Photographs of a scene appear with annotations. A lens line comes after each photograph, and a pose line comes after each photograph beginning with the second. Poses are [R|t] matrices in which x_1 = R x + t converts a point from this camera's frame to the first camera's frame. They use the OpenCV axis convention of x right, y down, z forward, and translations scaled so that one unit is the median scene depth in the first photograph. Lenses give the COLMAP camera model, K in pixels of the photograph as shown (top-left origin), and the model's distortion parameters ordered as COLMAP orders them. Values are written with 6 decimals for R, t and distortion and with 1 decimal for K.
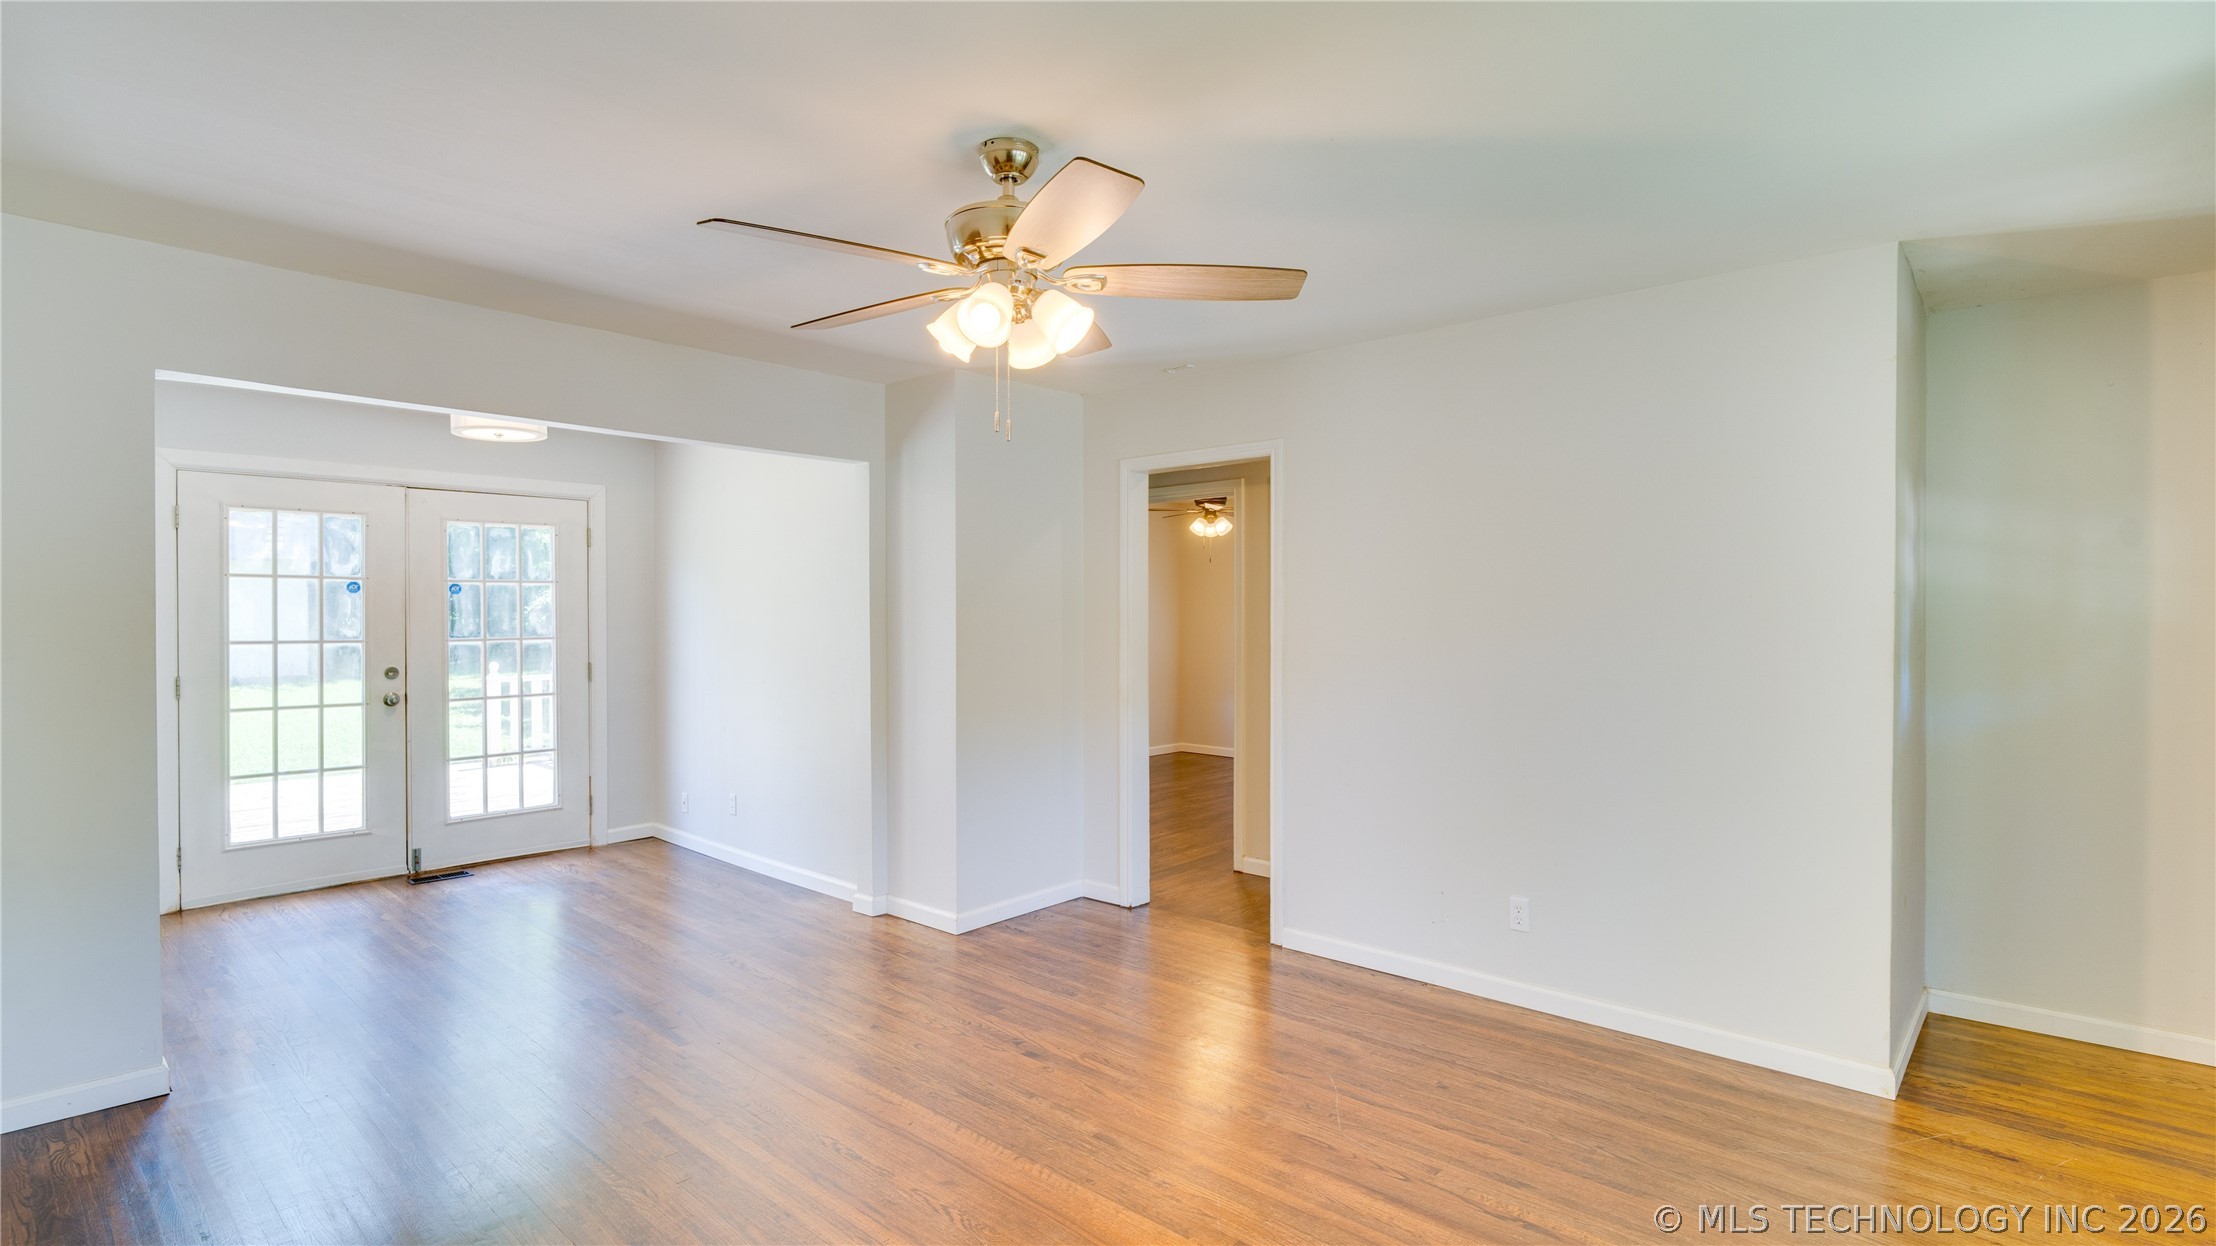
lens RADIAL K [[1028.0, 0, 1108.0], [0, 1028.0, 623.0], [0, 0, 1]] dist [0.008254, -0.008565]
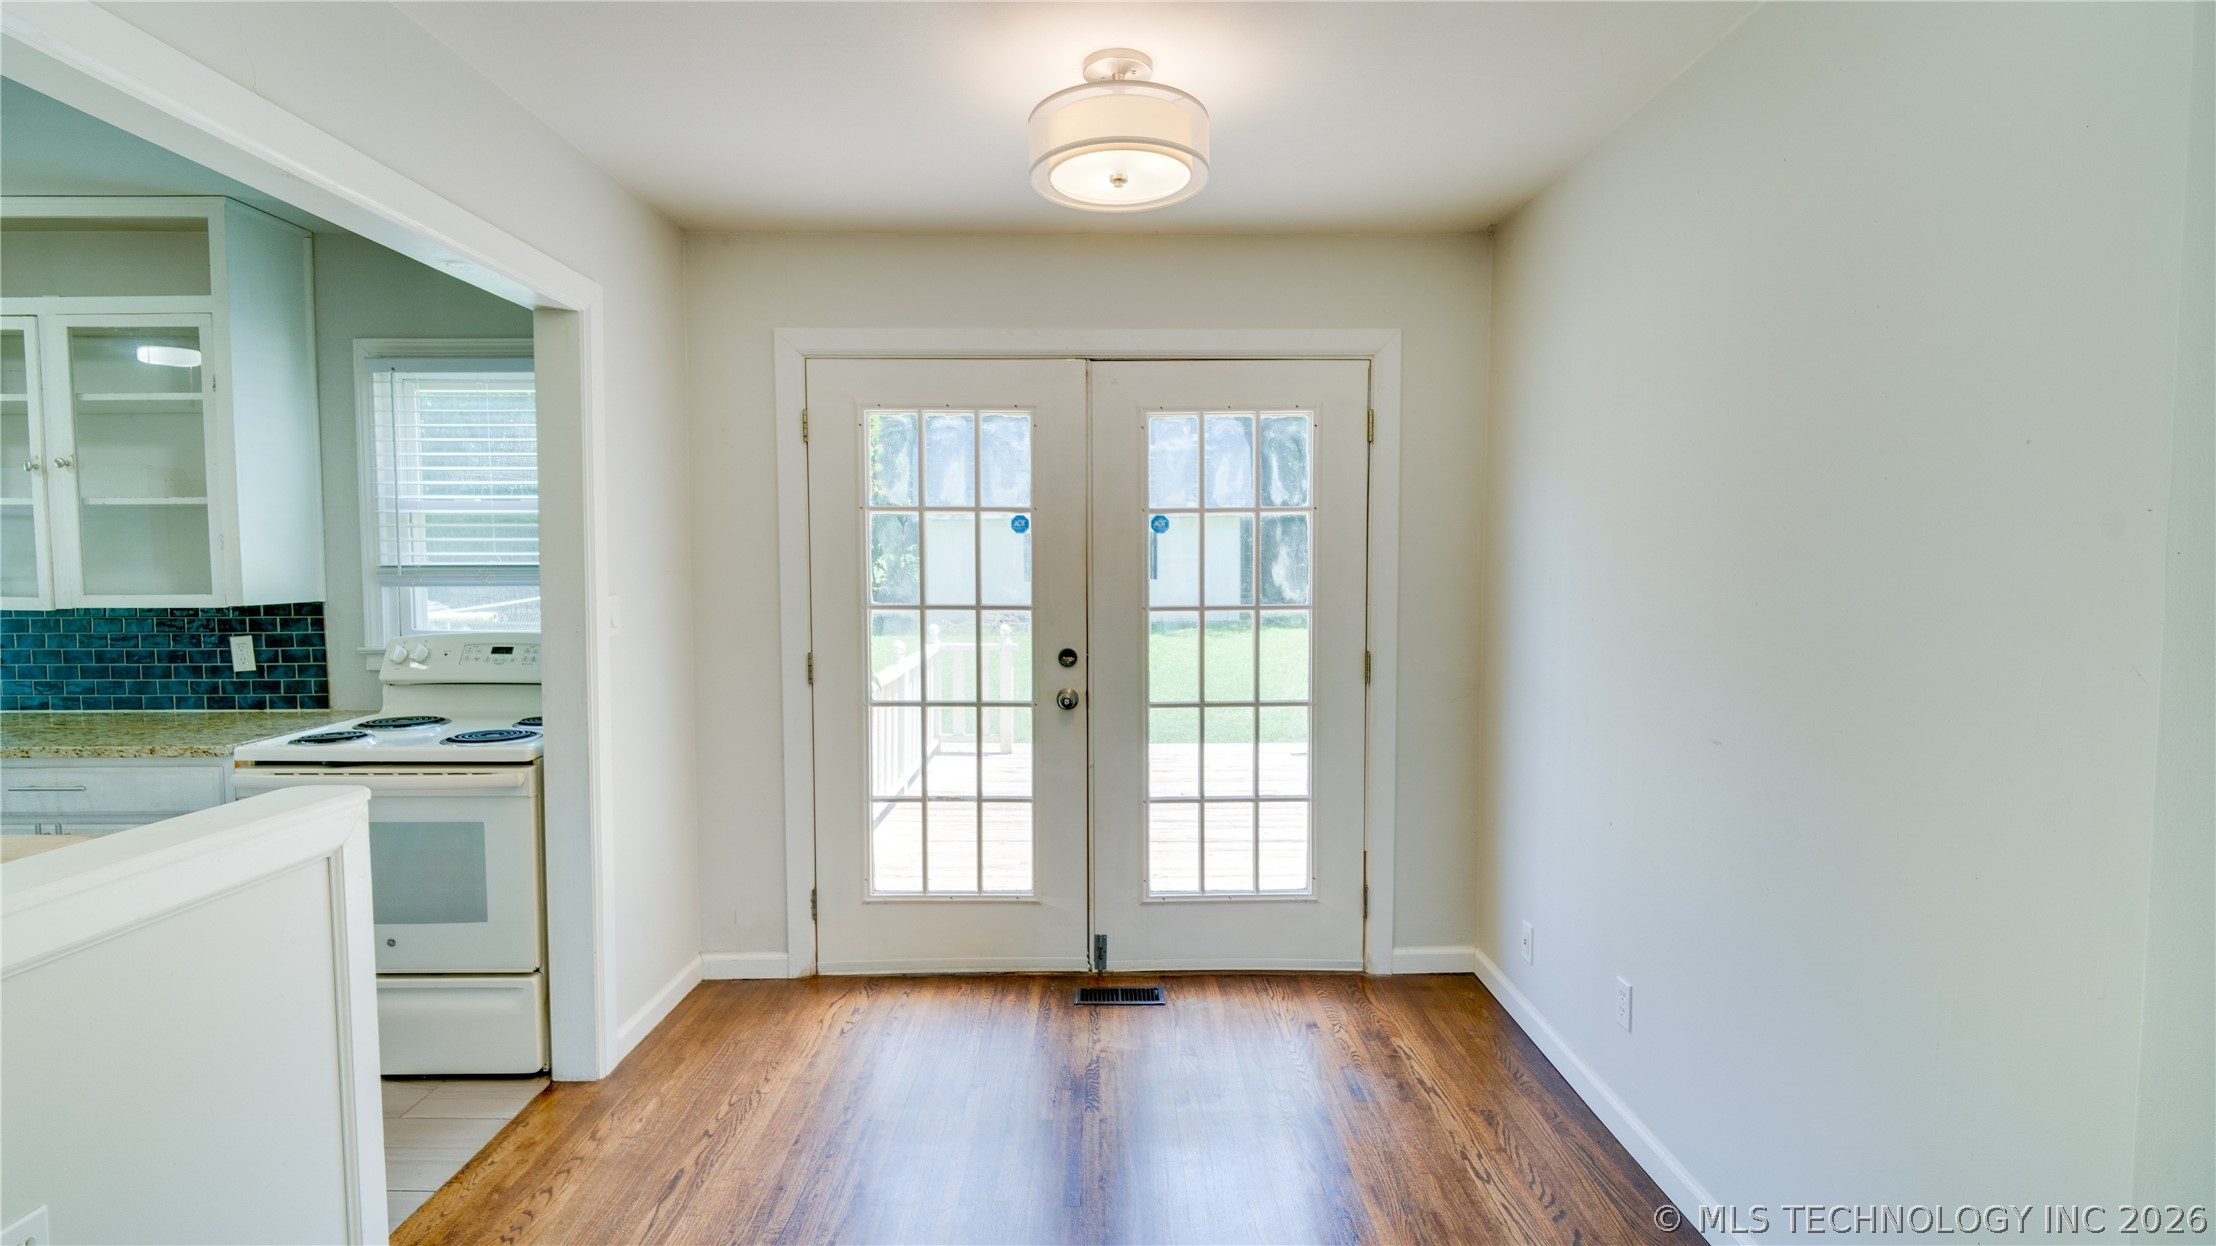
lens RADIAL K [[1028.0, 0, 1108.0], [0, 1028.0, 623.0], [0, 0, 1]] dist [0.008254, -0.008565]
pose [[0.673230, 0.038807, -0.738414, -0.208118], [-0.005282, 0.998849, 0.047678, -0.003283], [0.739415, -0.028198, 0.672660, 0.582758]]
